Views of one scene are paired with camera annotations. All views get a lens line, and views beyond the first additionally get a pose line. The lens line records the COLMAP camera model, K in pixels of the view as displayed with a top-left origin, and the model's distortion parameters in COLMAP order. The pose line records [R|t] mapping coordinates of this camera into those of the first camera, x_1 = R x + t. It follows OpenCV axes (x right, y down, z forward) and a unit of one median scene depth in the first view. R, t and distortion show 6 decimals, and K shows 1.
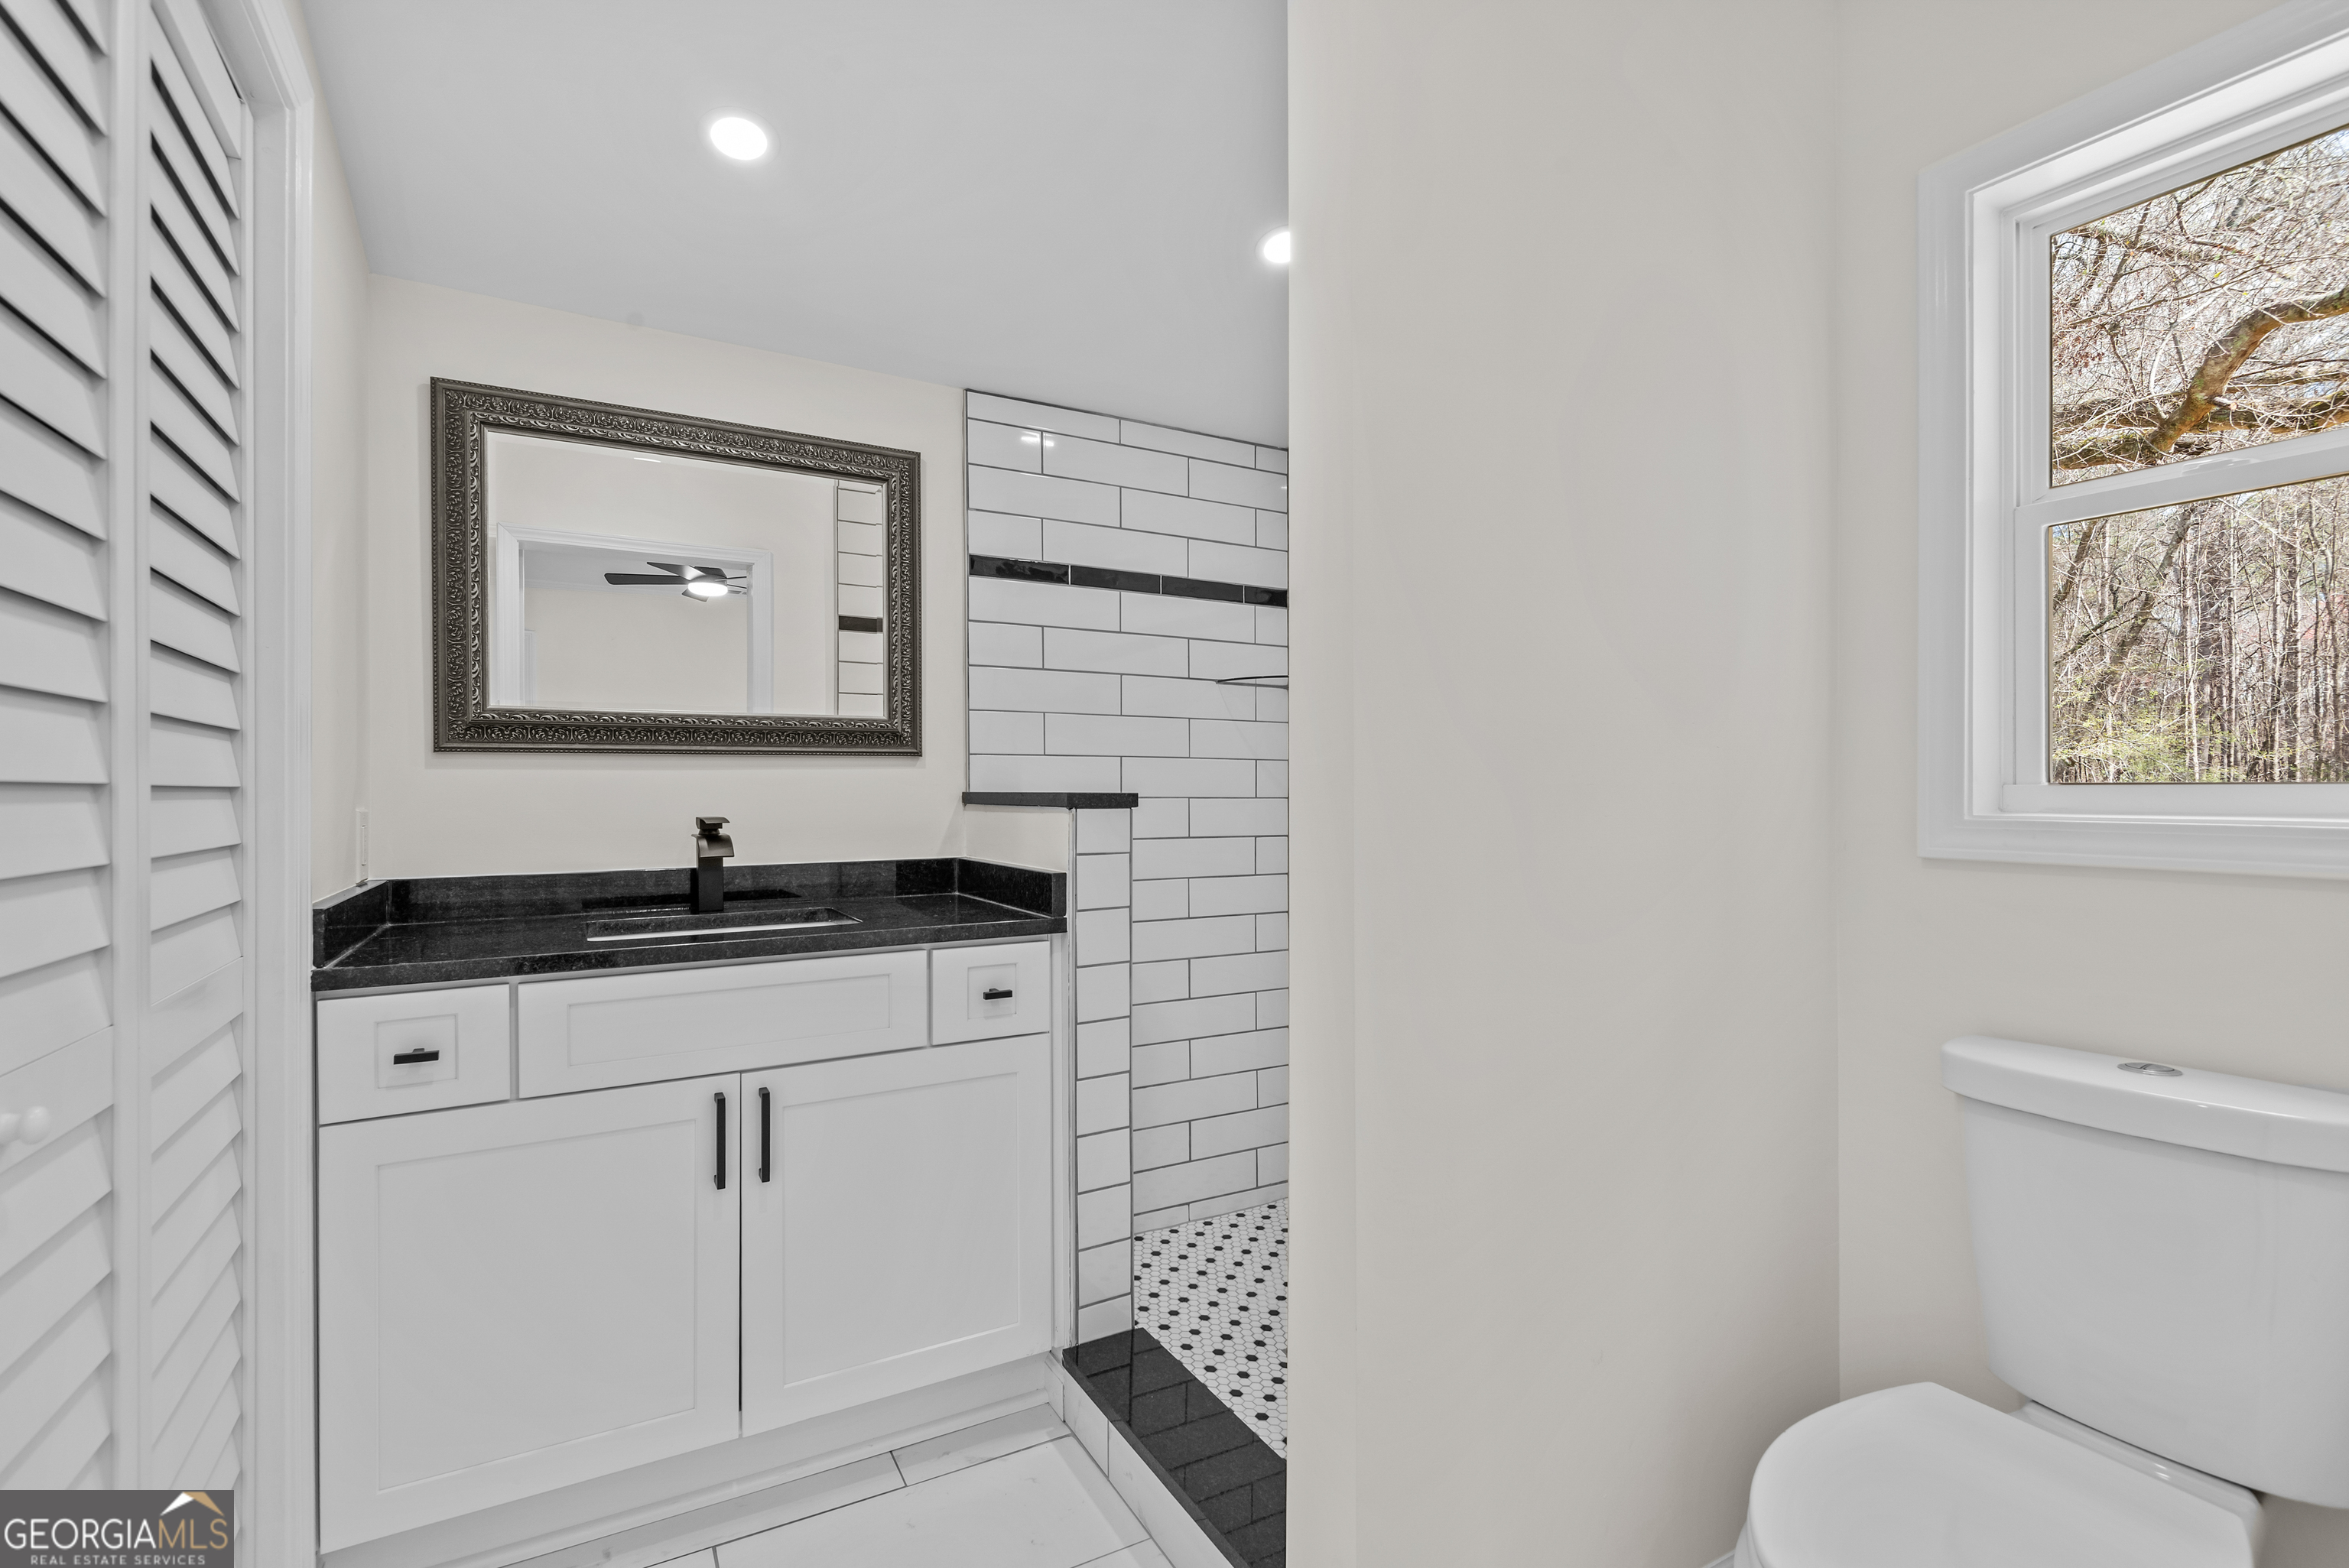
lens RADIAL K [[1076.1, 0, 1171.6], [0, 1076.1, 802.1], [0, 0, 1]] dist [0.029300, -0.014657]
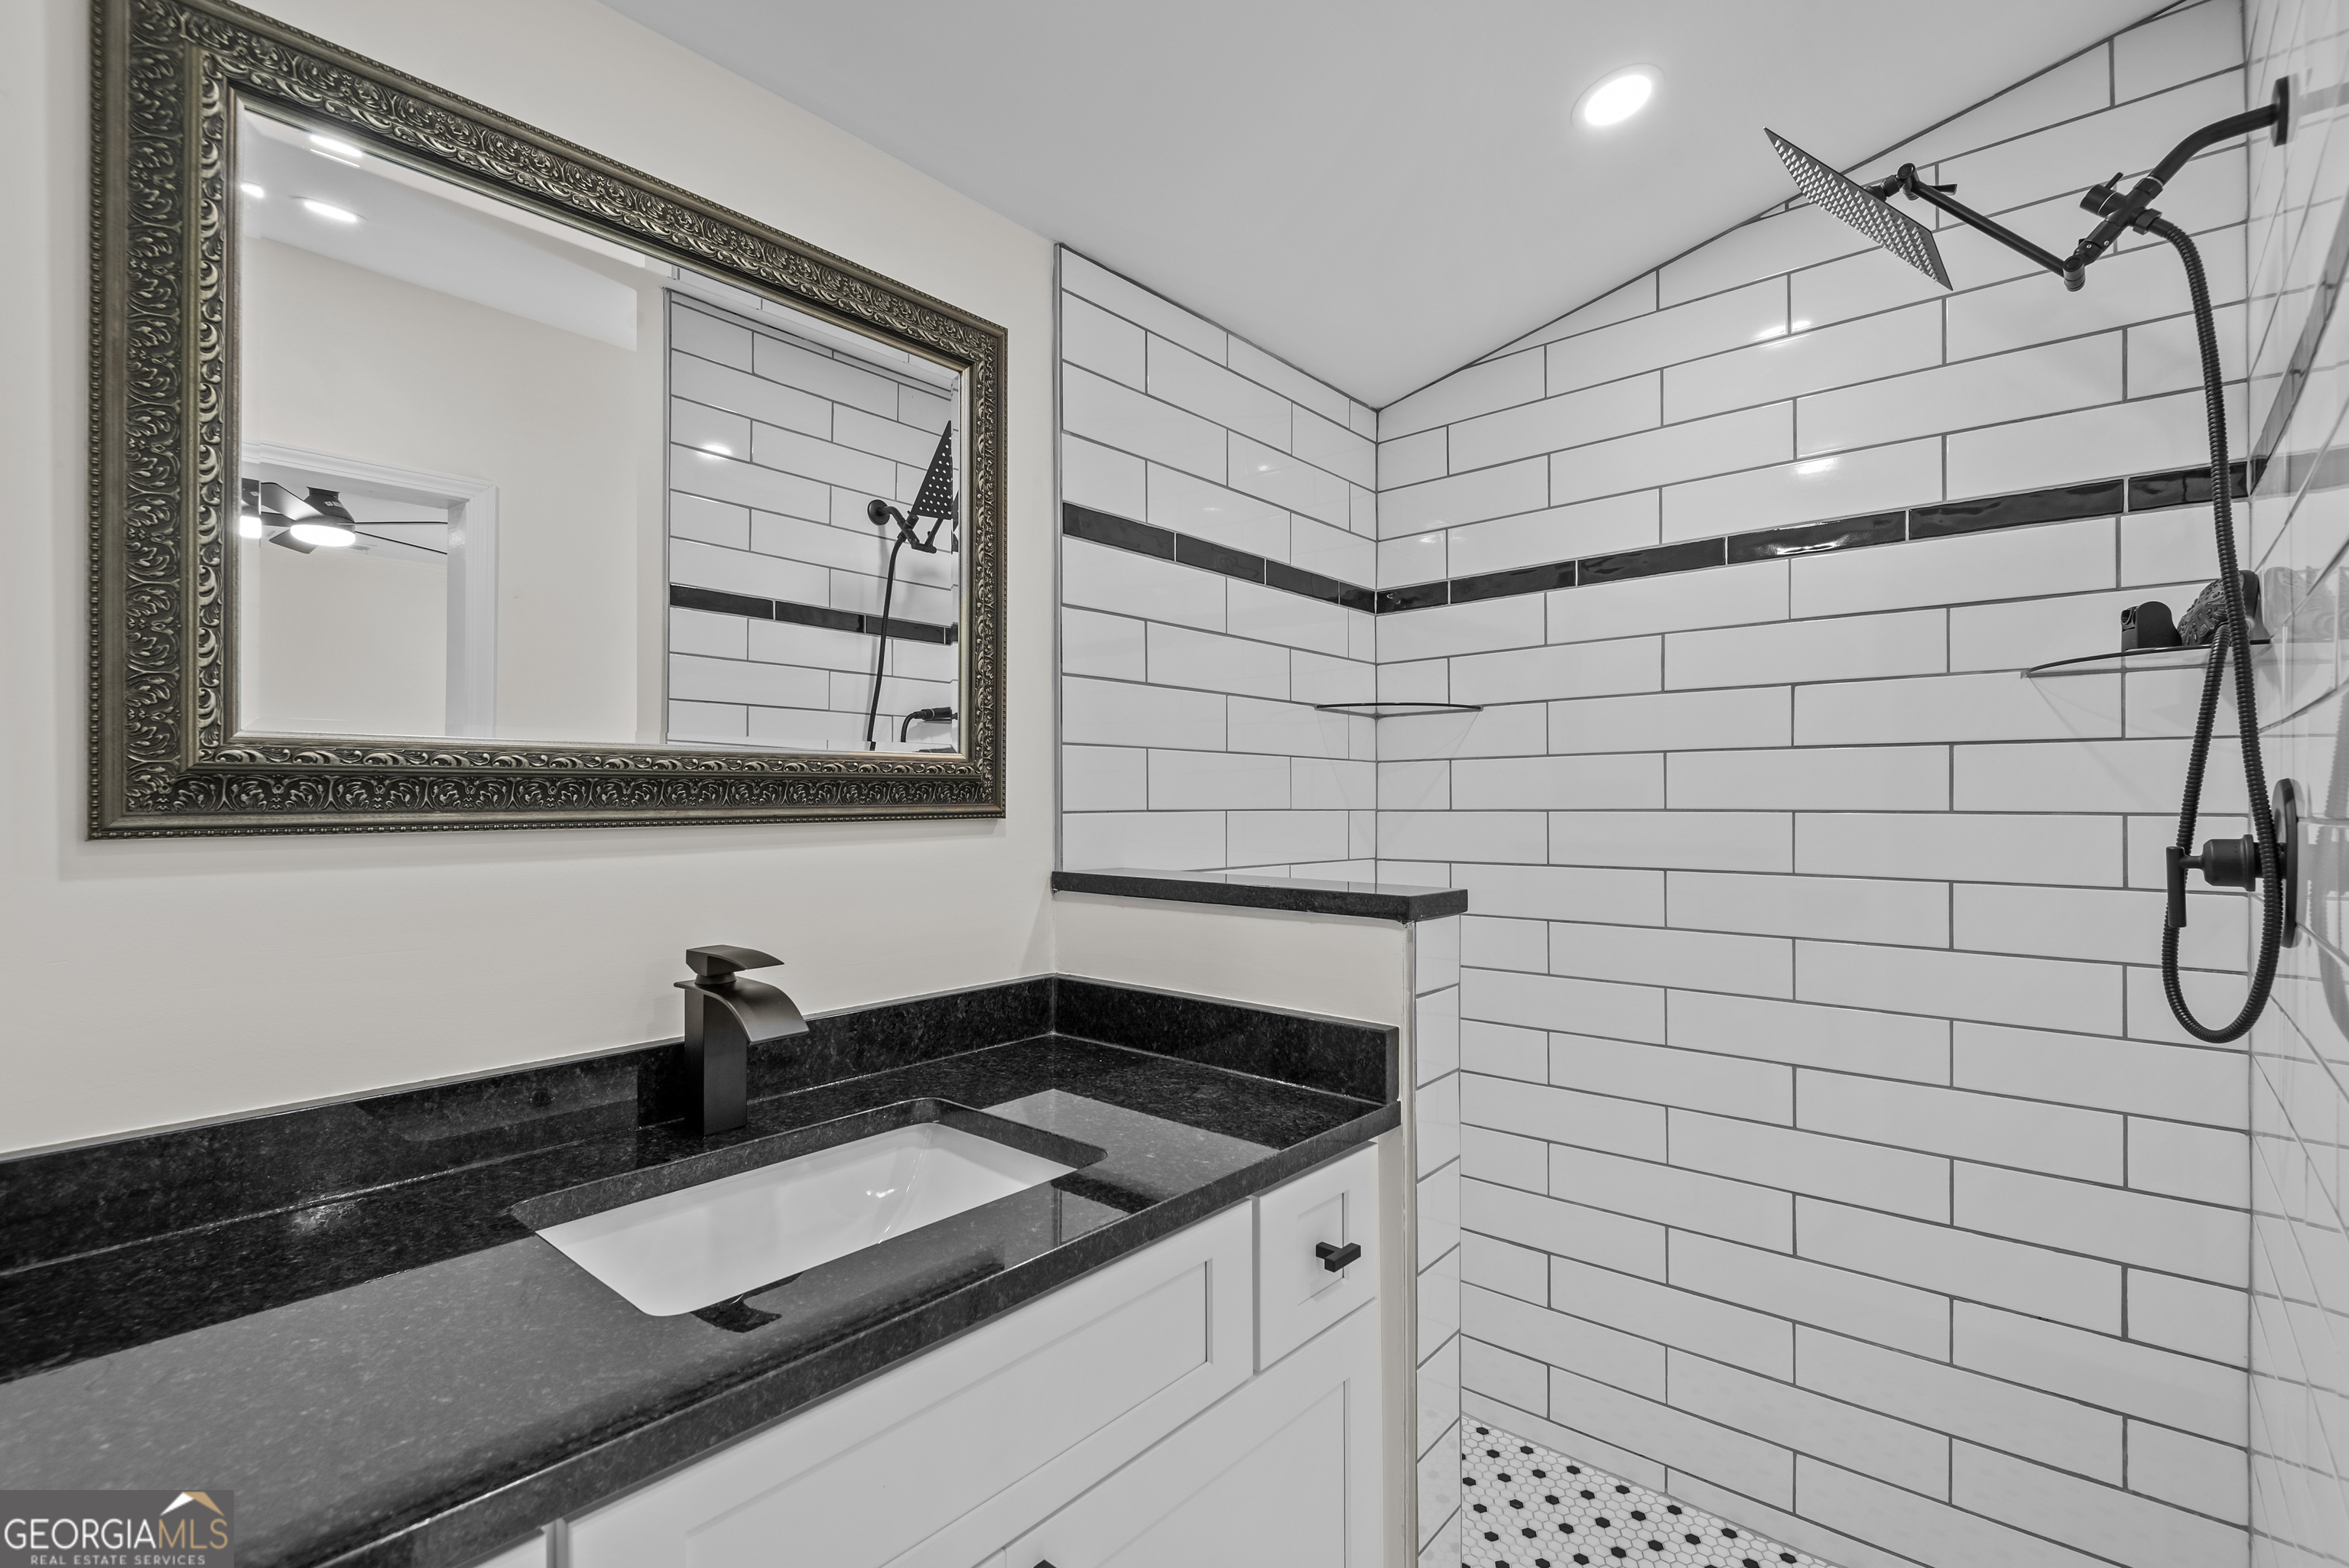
lens RADIAL K [[1076.1, 0, 1171.6], [0, 1076.1, 802.1], [0, 0, 1]] dist [0.029300, -0.014657]
pose [[0.944194, 0.002103, 0.329383, -0.356124], [0.000334, 0.999973, -0.007343, -0.048423], [-0.329389, 0.007044, 0.944168, 0.393079]]
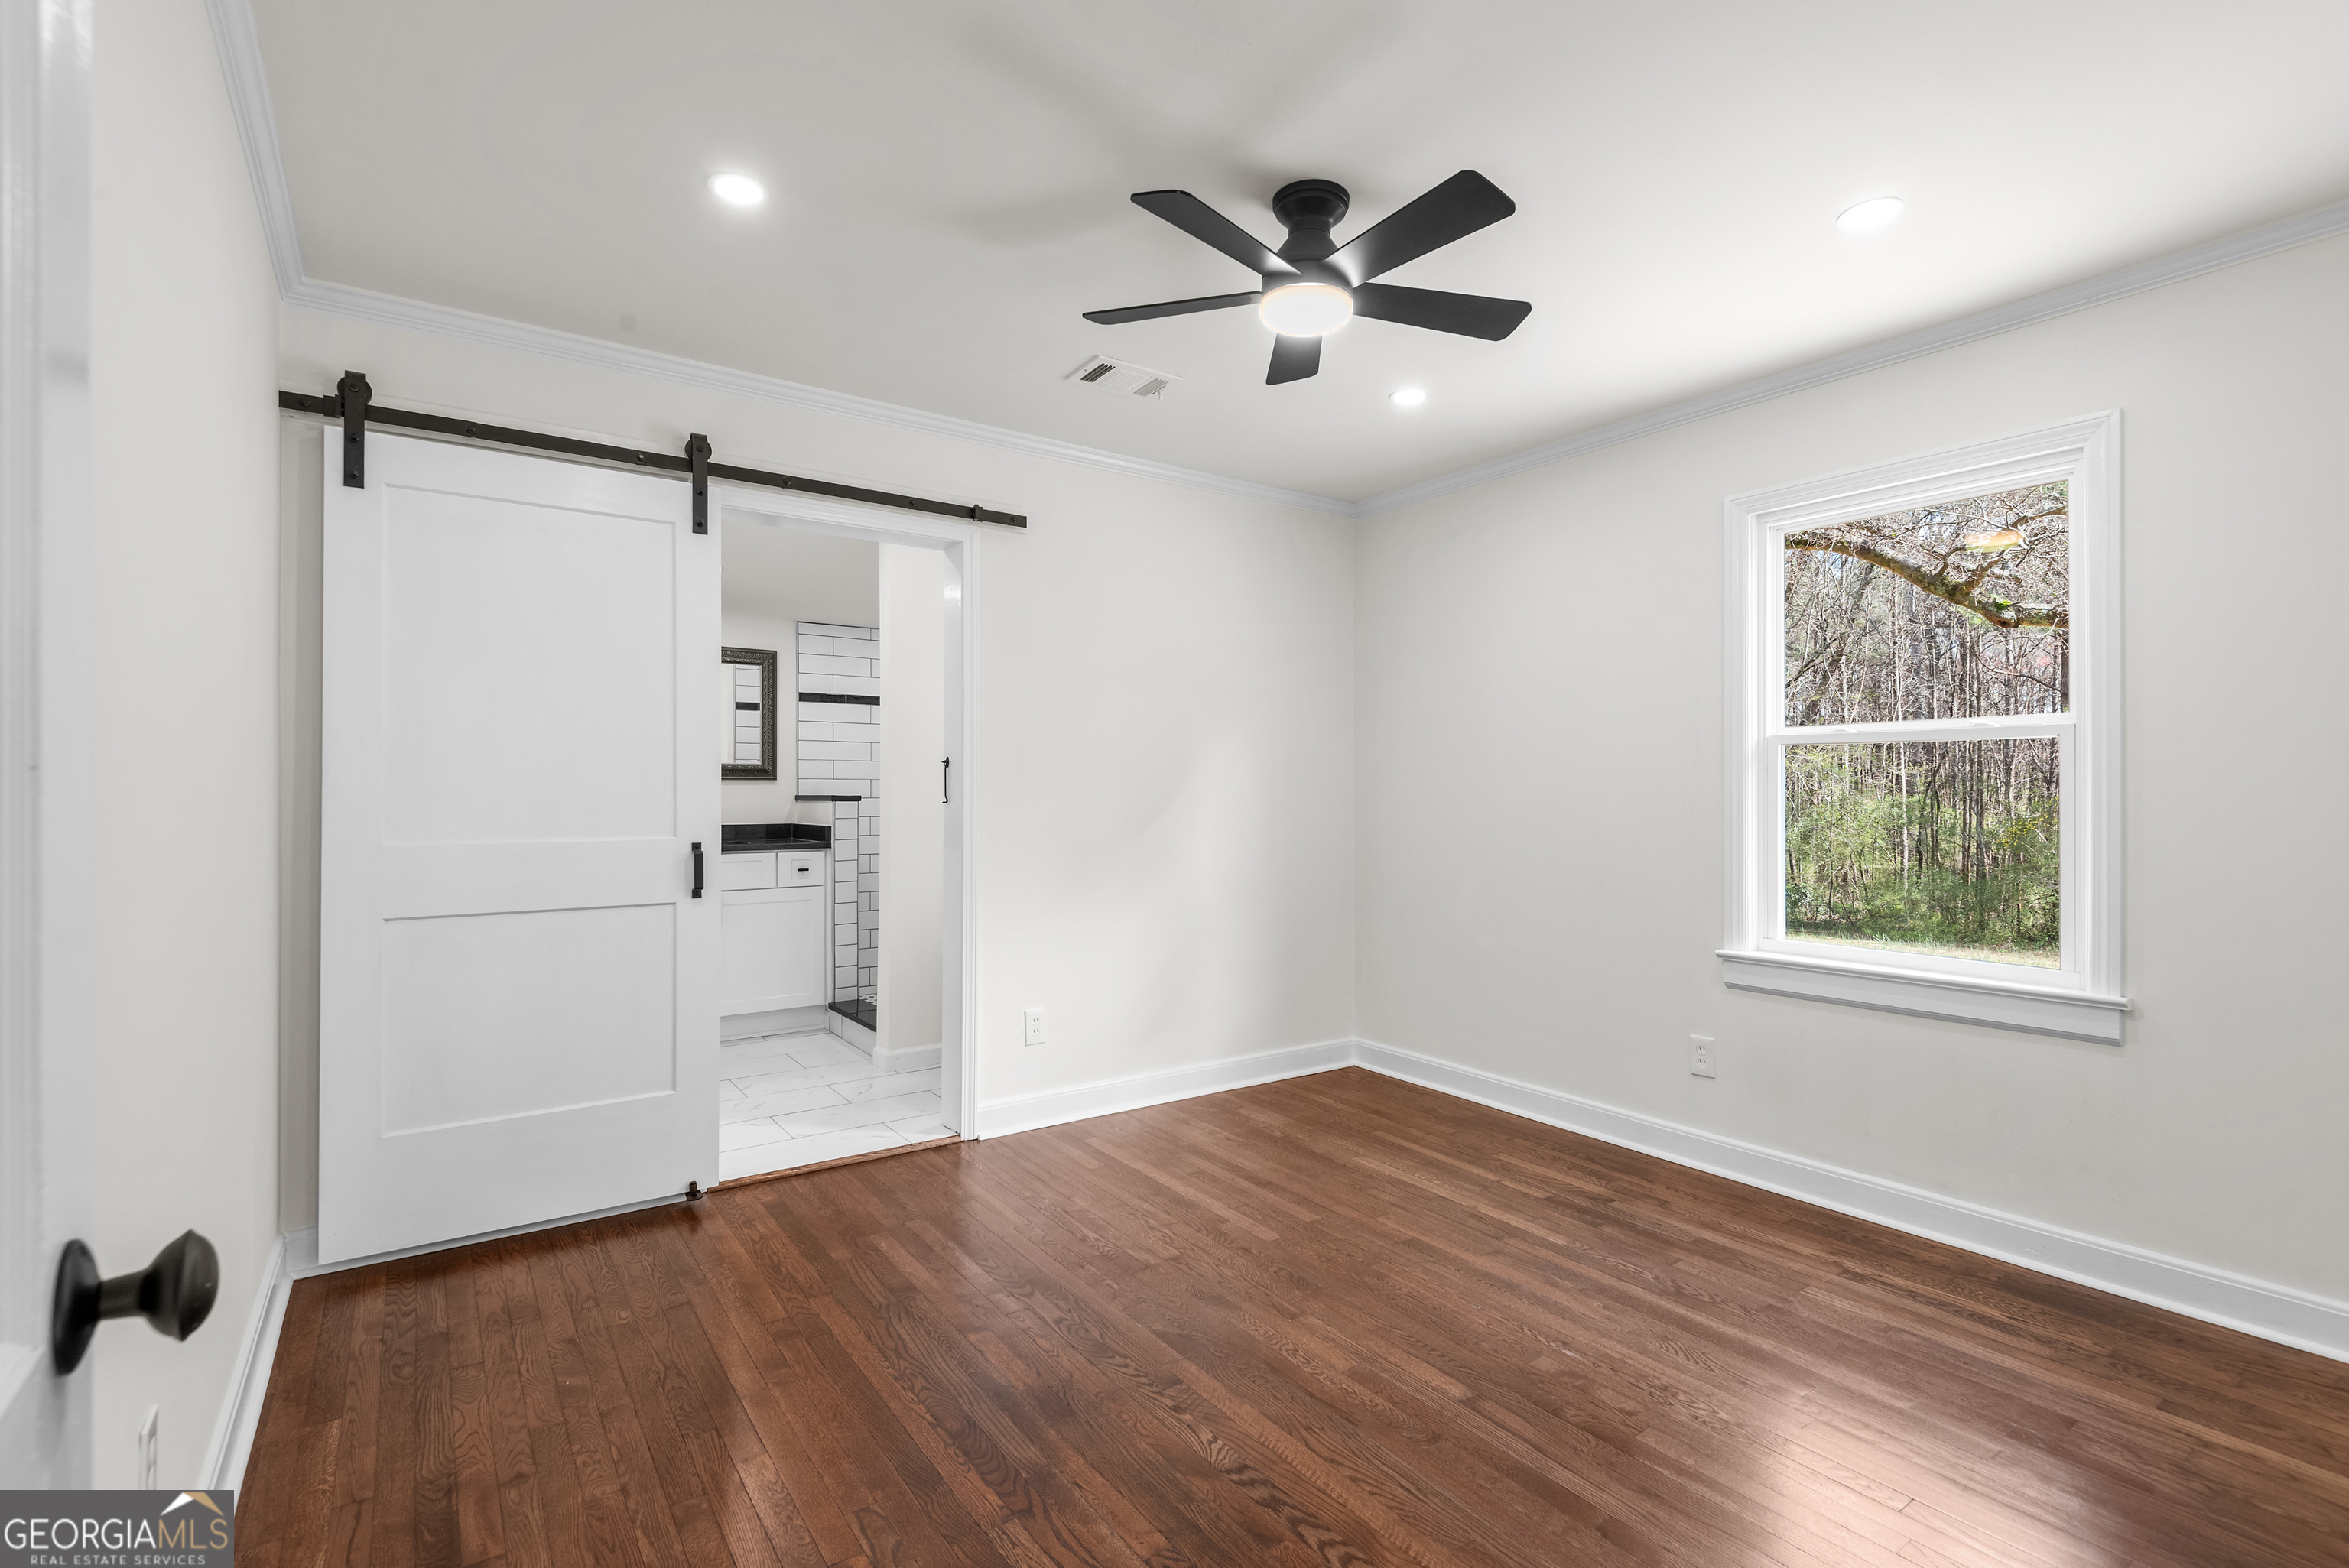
lens RADIAL K [[1076.1, 0, 1171.6], [0, 1076.1, 802.1], [0, 0, 1]] dist [0.029300, -0.014657]
pose [[0.994809, 0.002389, 0.101731, 0.394284], [-0.001889, 0.999986, -0.005010, 0.016351], [-0.101742, 0.004792, 0.994799, -1.463138]]
